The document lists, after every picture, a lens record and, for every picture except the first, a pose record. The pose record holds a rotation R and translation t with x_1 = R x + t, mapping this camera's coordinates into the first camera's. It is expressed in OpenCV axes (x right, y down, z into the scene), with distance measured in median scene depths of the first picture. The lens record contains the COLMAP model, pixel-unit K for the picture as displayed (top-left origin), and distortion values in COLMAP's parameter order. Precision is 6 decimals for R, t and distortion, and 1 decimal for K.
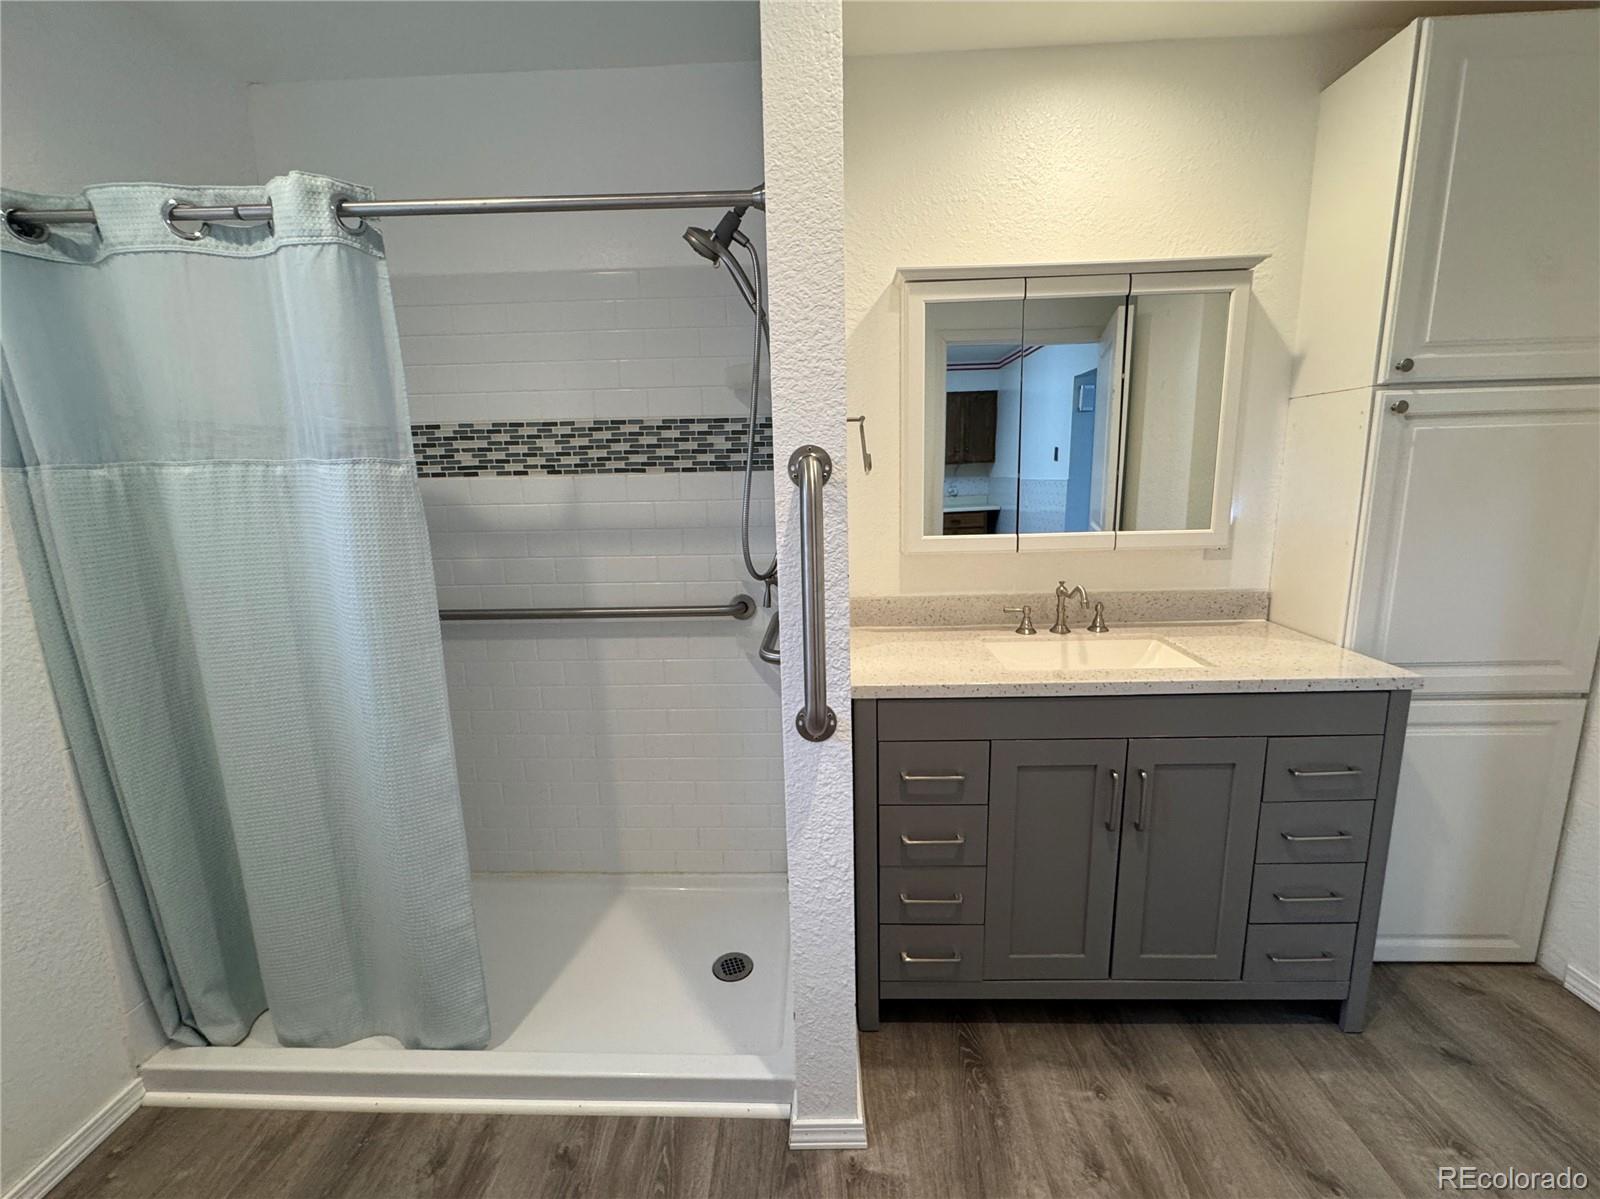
lens RADIAL K [[687.3, 0, 800.3], [0, 687.3, 596.6], [0, 0, 1]] dist [-0.002282, 0.000014]
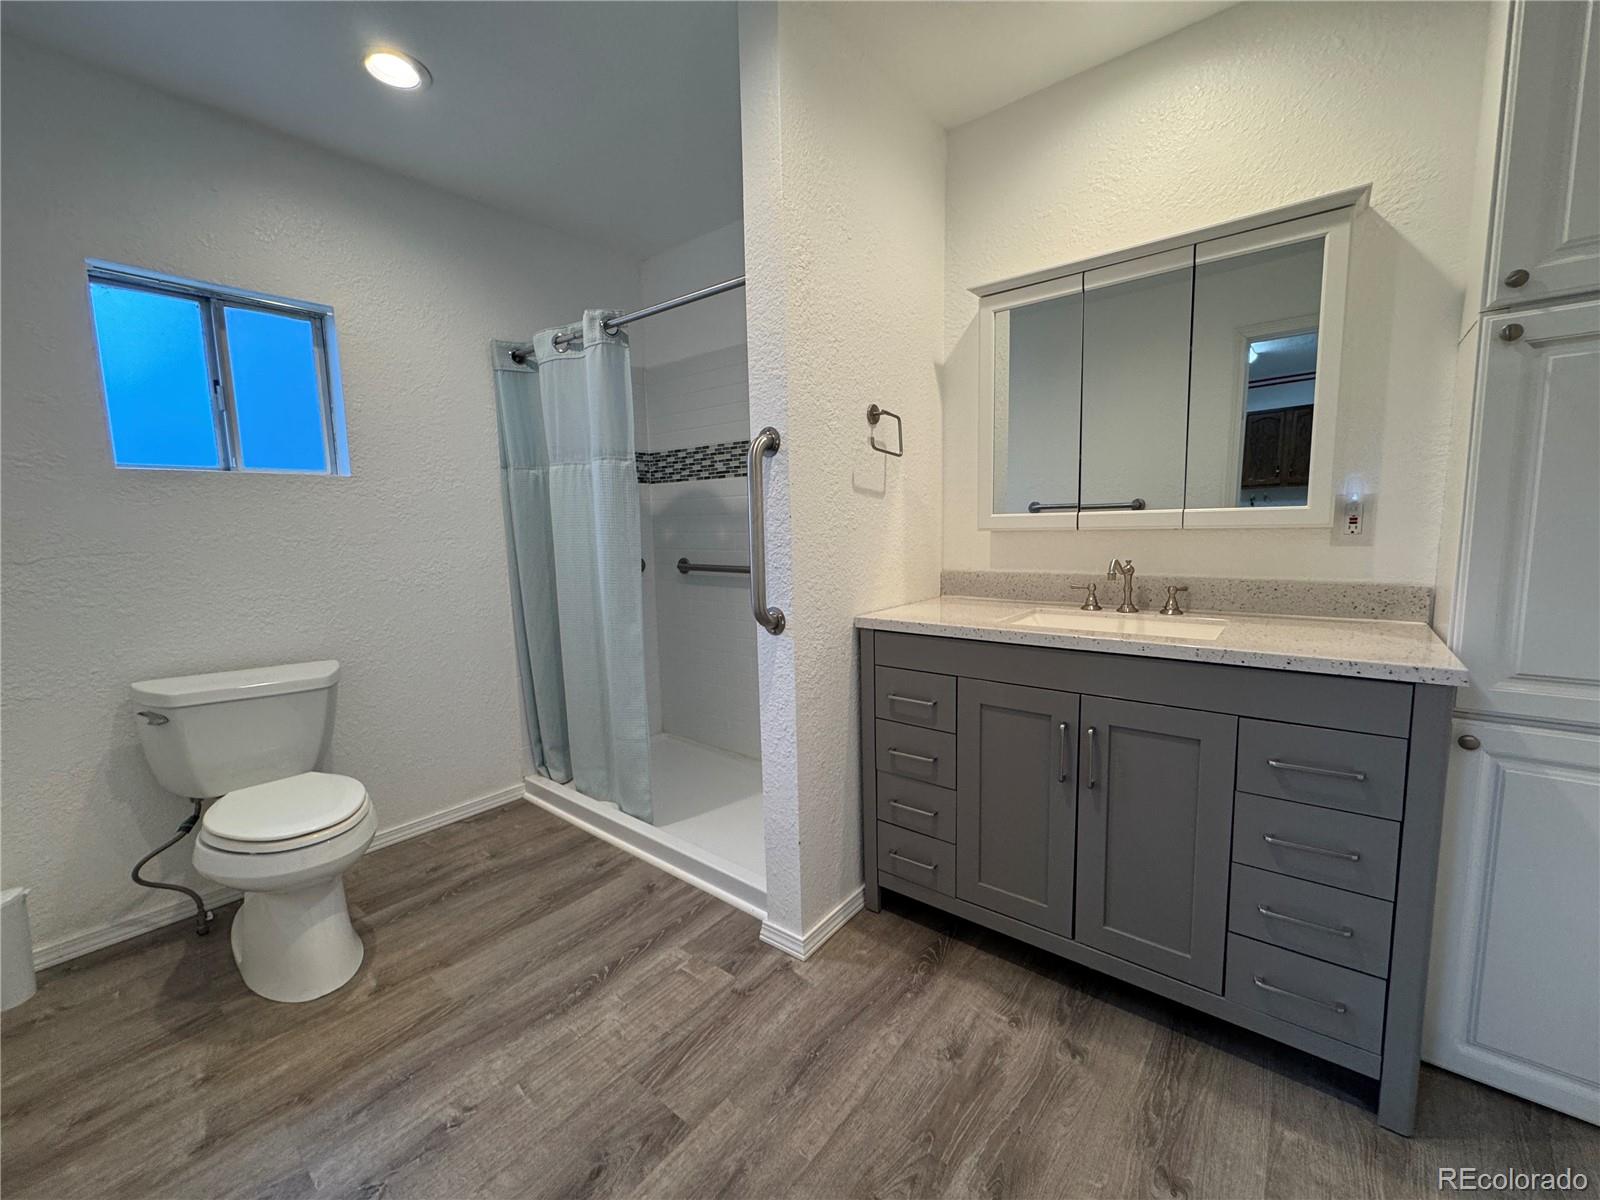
lens RADIAL K [[645.4, 0, 800.0], [0, 645.4, 598.2], [0, 0, 1]] dist [-0.002637, -0.000040]
pose [[0.798027, 0.077760, -0.597583, 0.704956], [-0.107704, 0.994078, -0.014476, 0.122184], [0.592919, 0.075914, 0.801676, -0.039978]]
